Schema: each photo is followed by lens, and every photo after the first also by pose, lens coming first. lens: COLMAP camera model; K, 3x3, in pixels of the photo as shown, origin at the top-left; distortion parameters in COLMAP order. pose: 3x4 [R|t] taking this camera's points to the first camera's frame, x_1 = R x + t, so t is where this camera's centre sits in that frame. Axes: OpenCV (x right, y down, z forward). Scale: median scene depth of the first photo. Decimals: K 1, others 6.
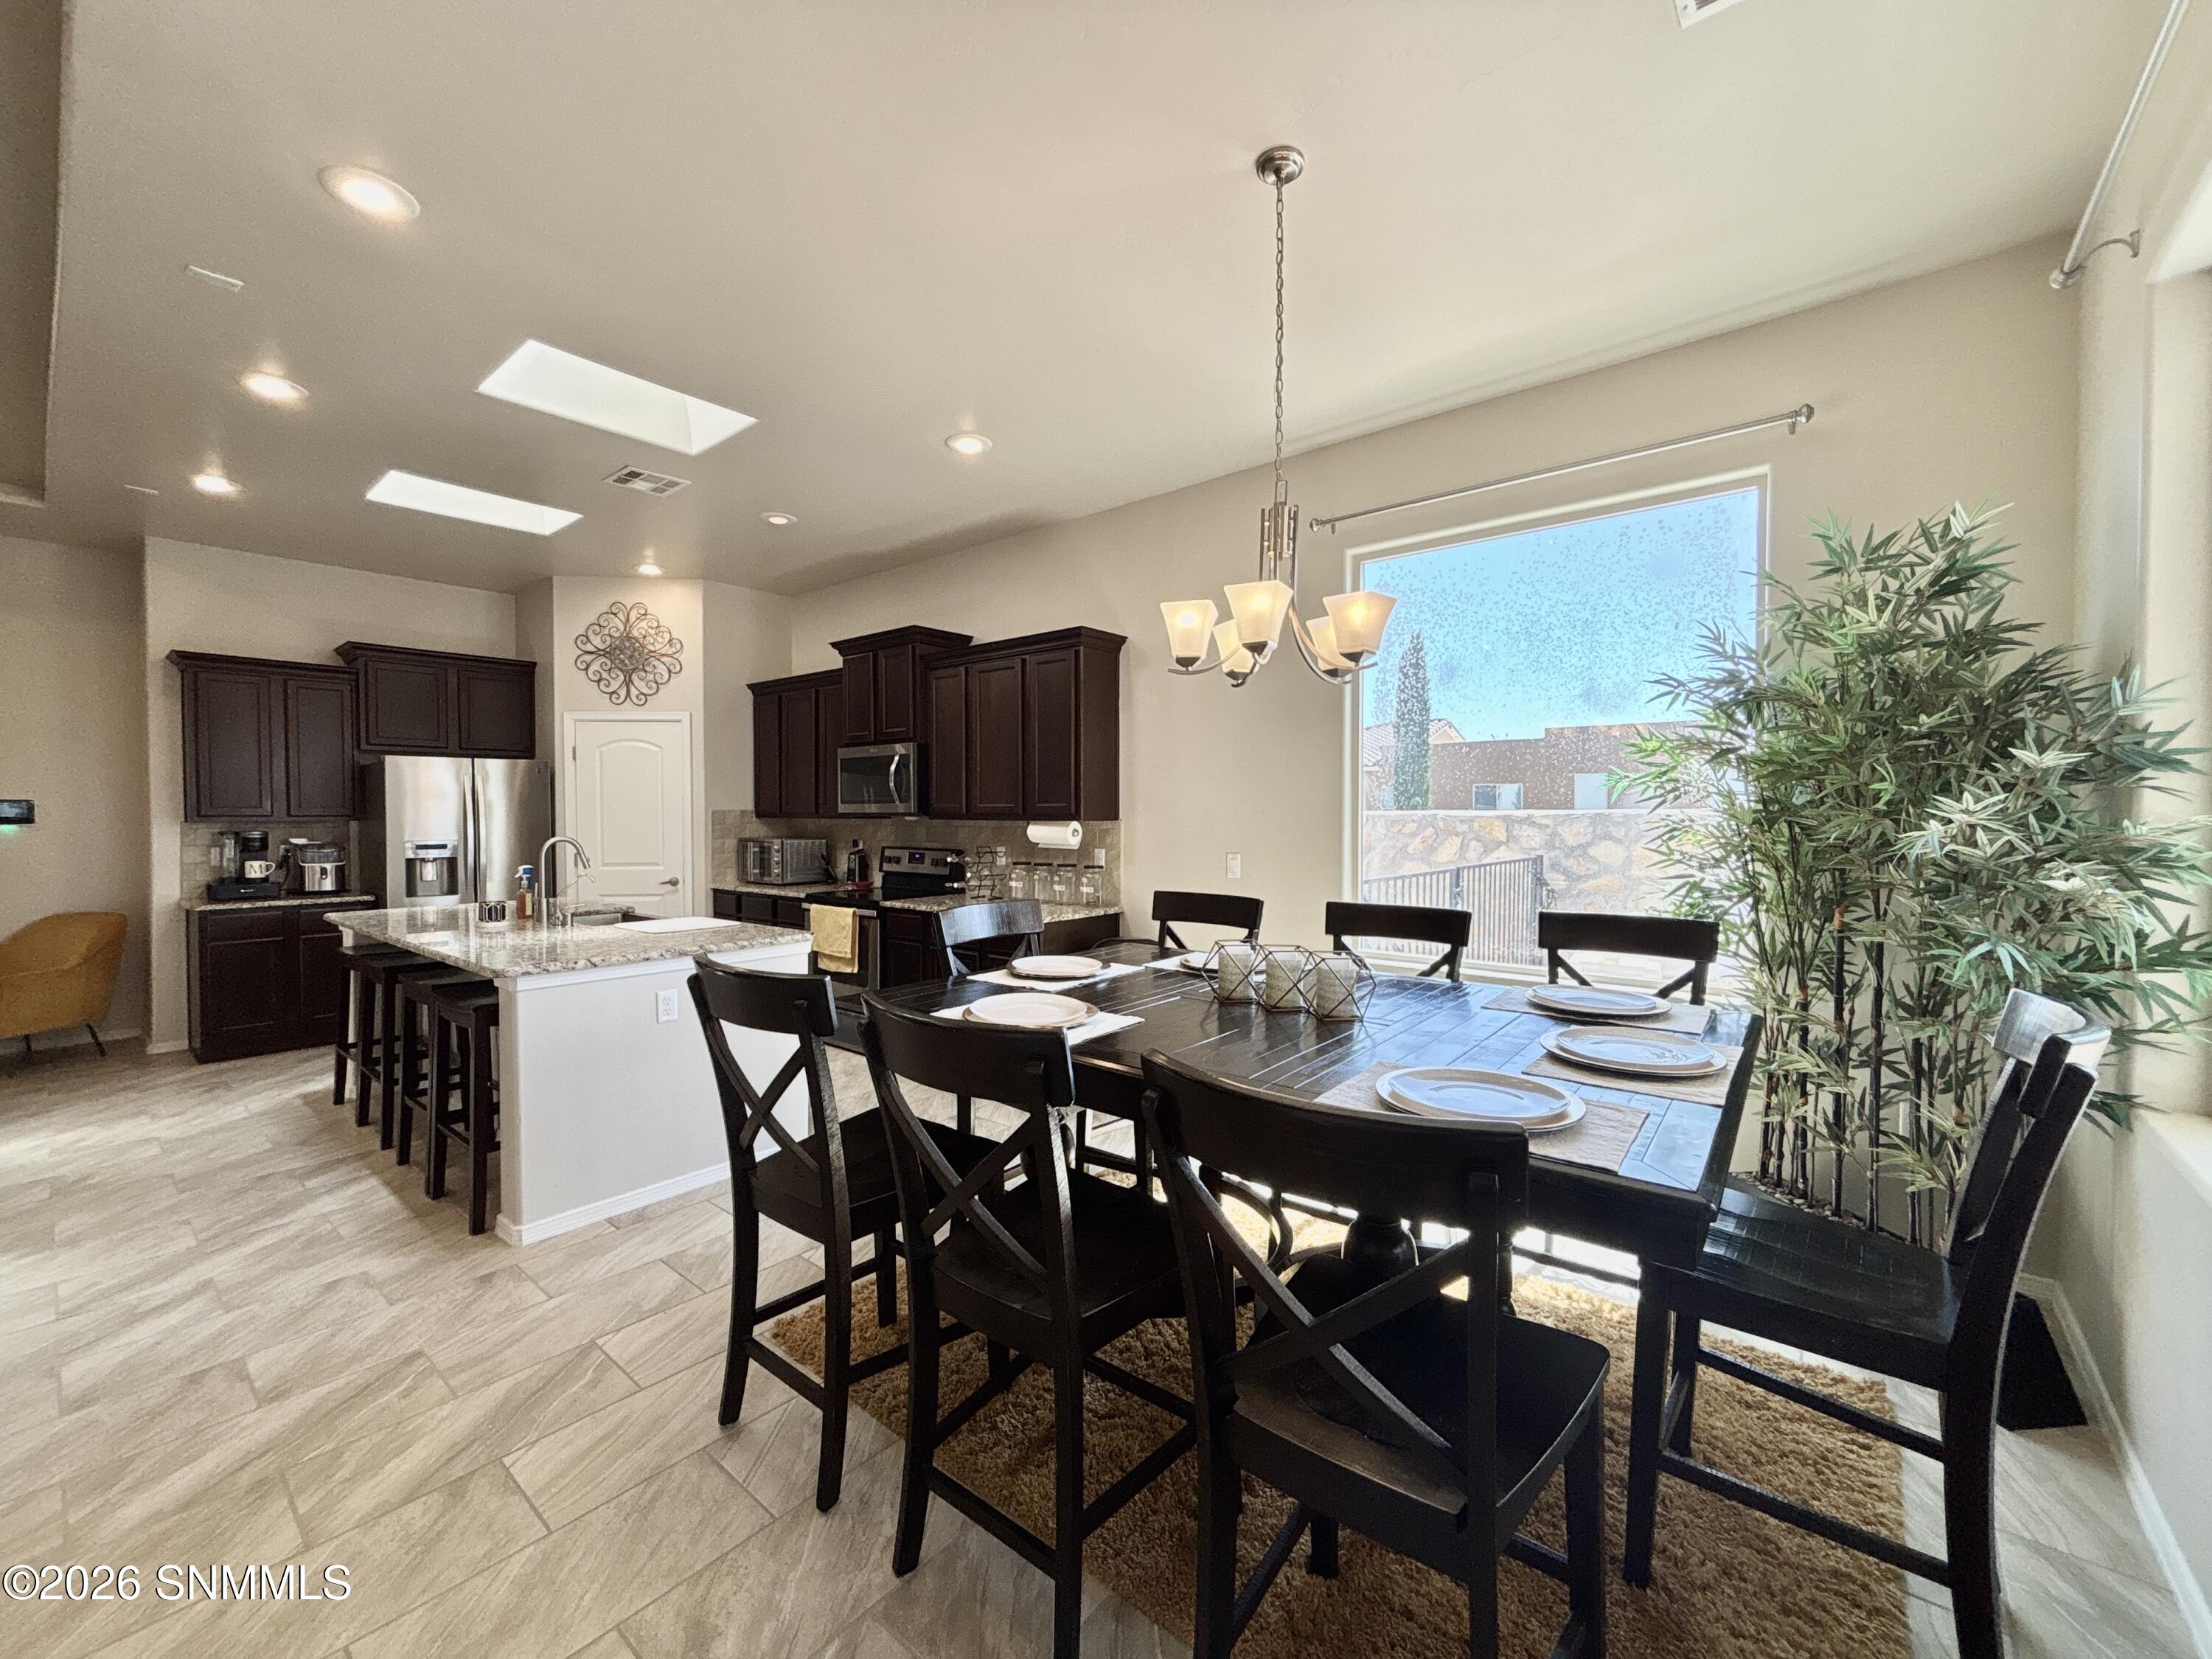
lens RADIAL K [[893.7, 0, 1107.6], [0, 893.7, 826.2], [0, 0, 1]] dist [-0.001525, 0.000229]
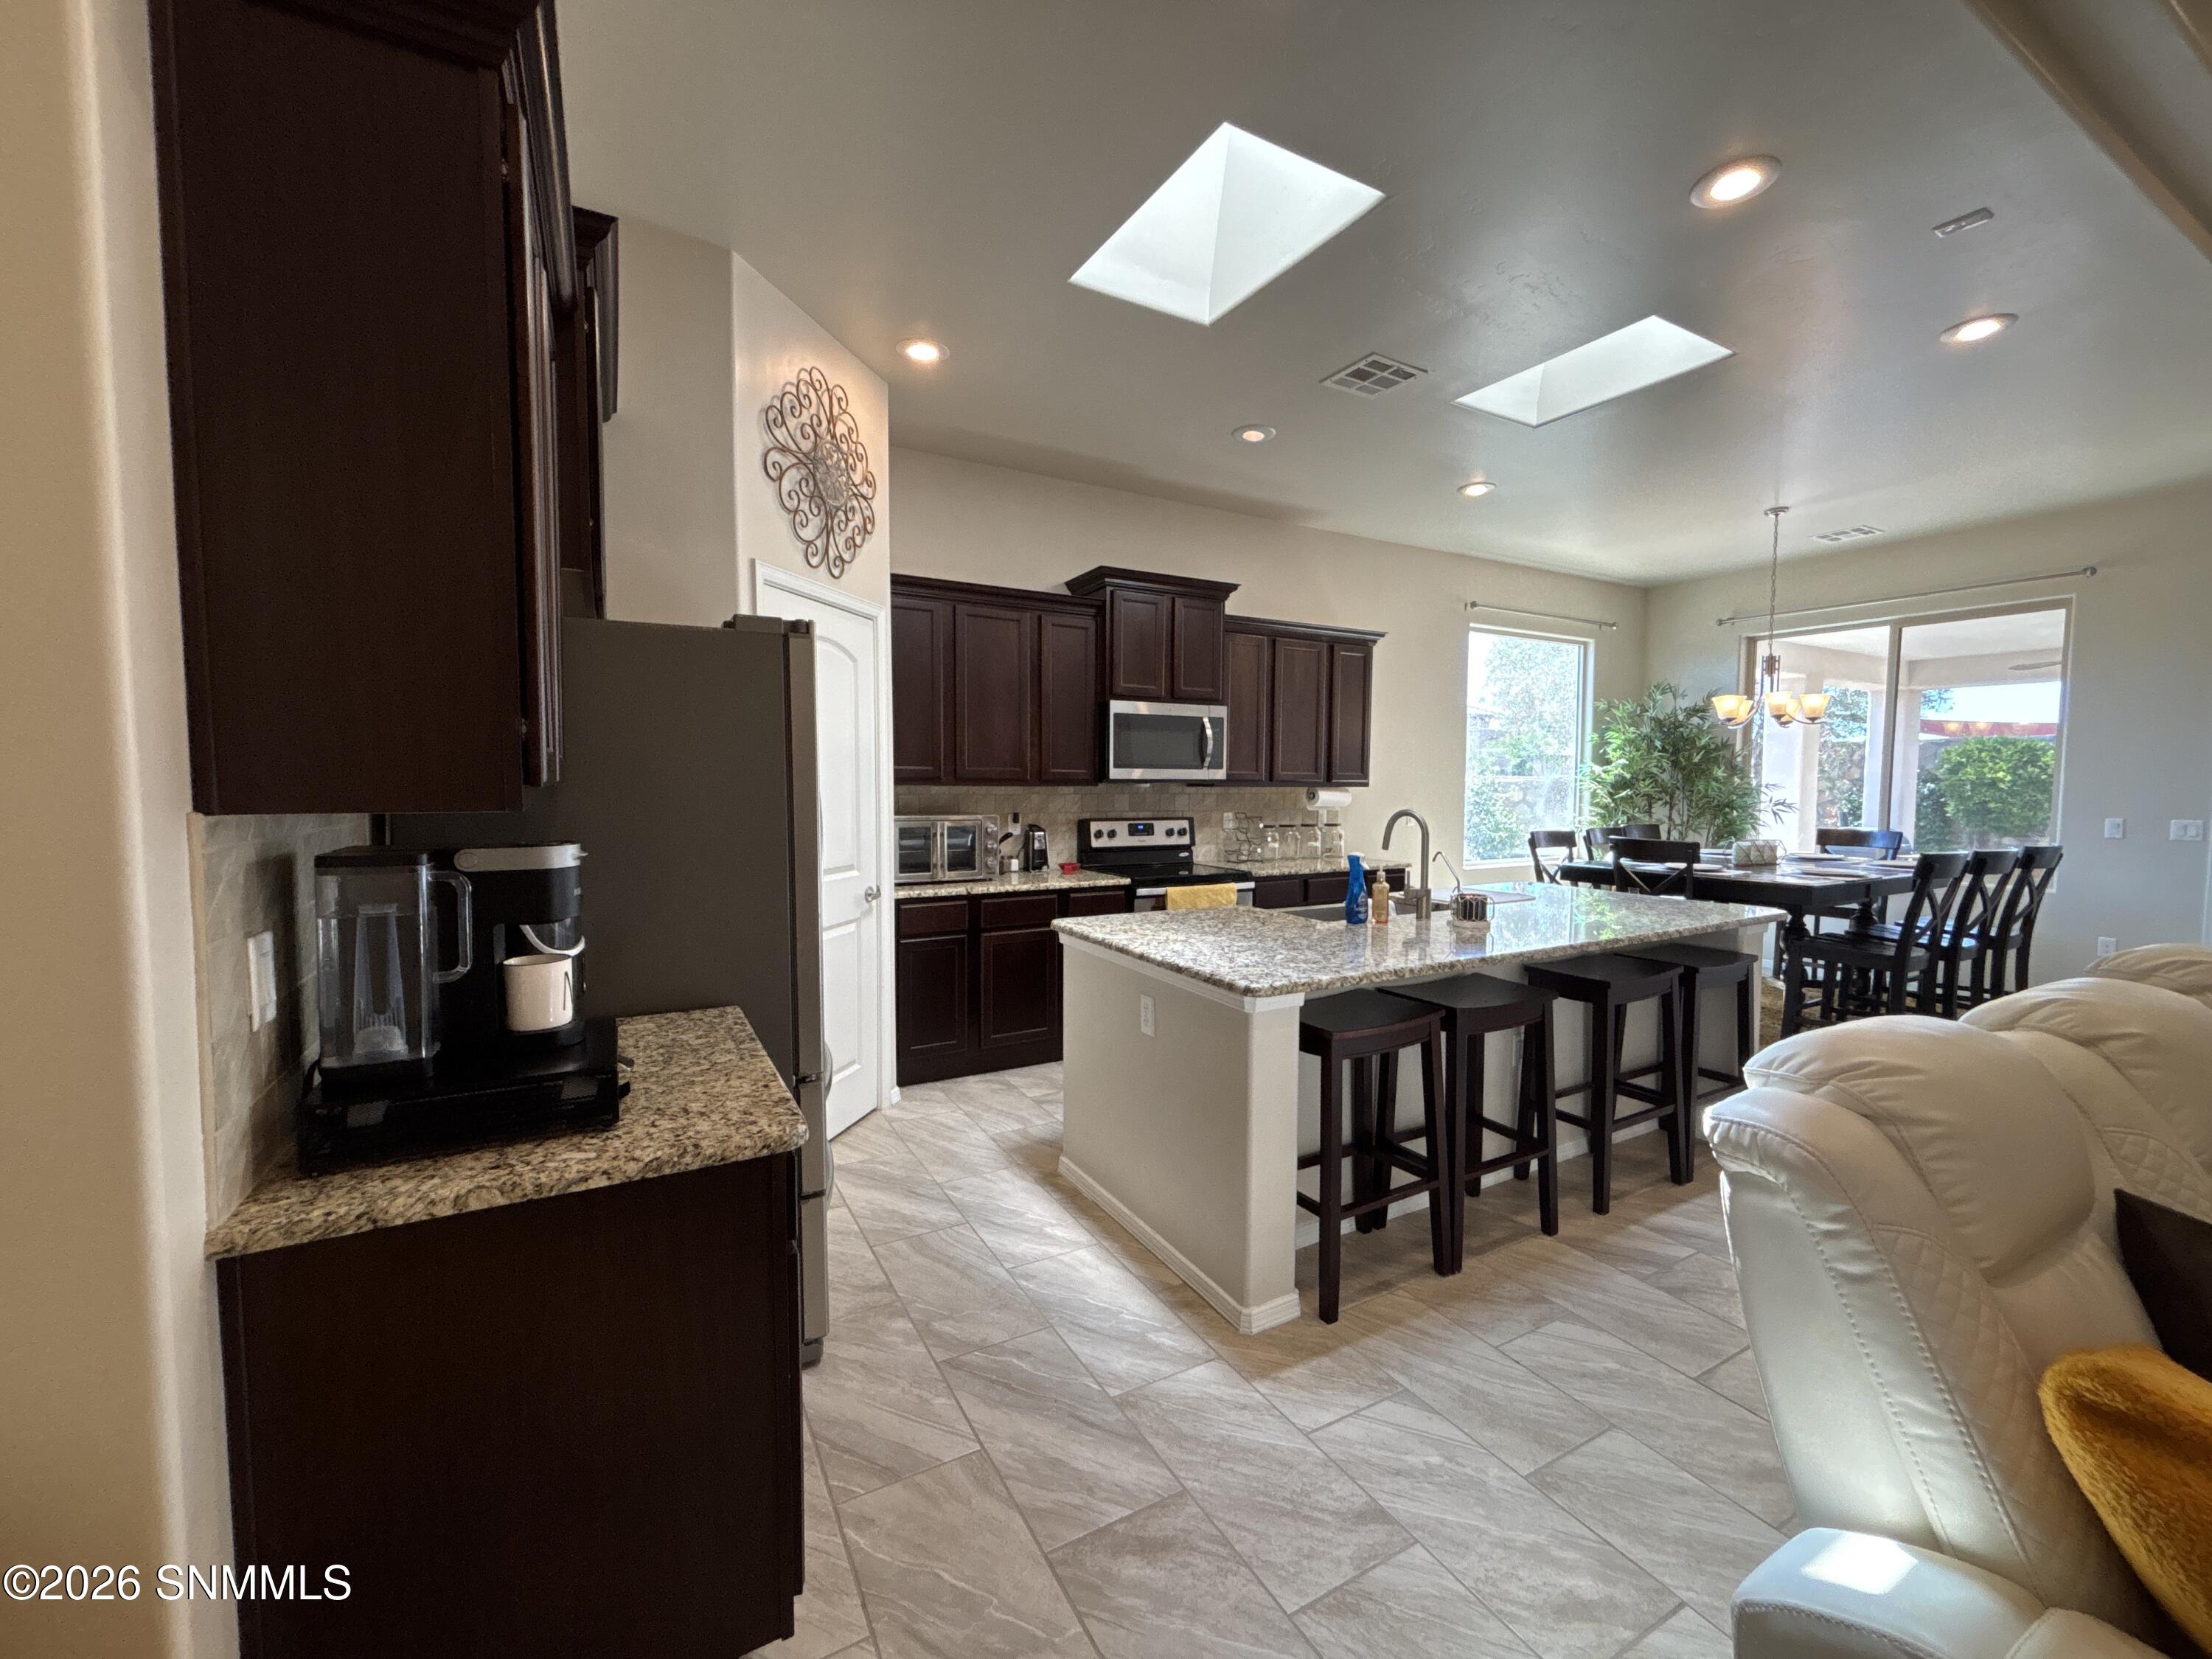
lens RADIAL K [[893.7, 0, 1112.0], [0, 893.7, 826.3], [0, 0, 1]] dist [-0.001525, 0.000229]
pose [[0.362812, -0.044015, 0.930822, -1.160695], [0.009632, 0.999008, 0.043485, -0.007416], [-0.931813, -0.006811, 0.362876, 0.770007]]
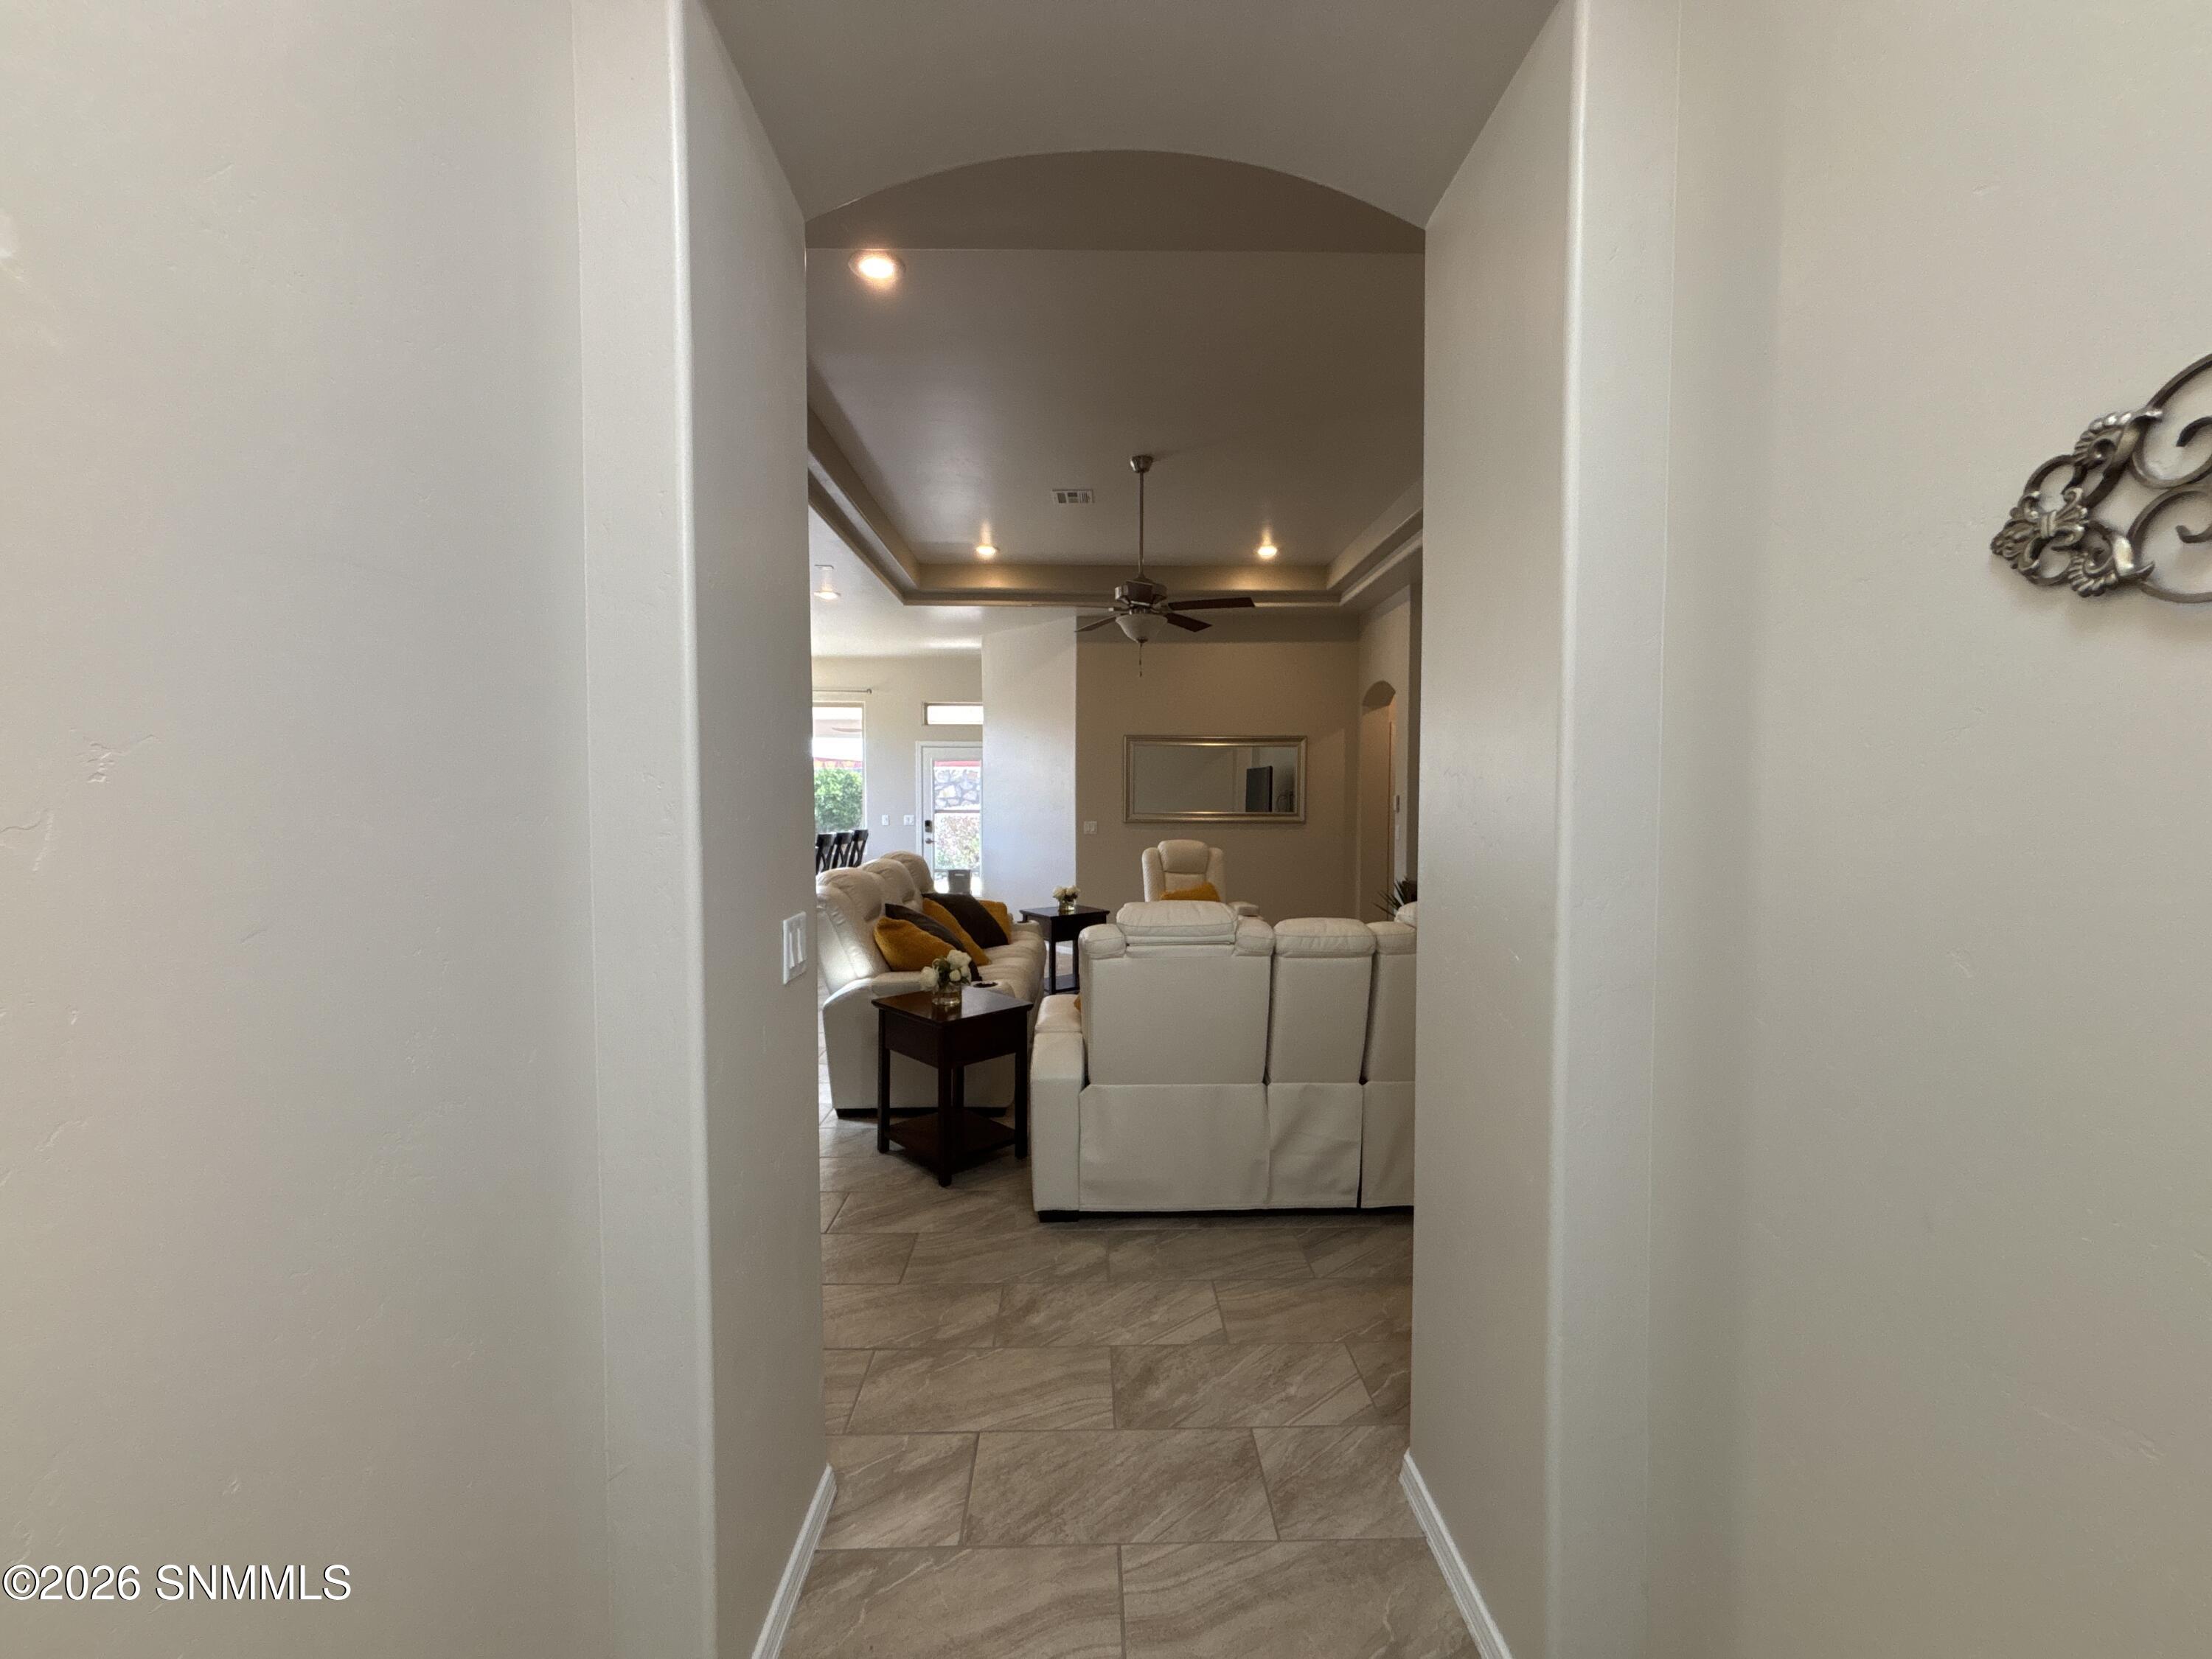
lens RADIAL K [[893.7, 0, 1107.0], [0, 893.7, 826.7], [0, 0, 1]] dist [-0.001525, 0.000229]
pose [[-0.652894, -0.026953, 0.756969, -2.583358], [0.005868, 0.999157, 0.040638, -0.033026], [-0.757426, 0.030974, -0.652186, 1.472331]]
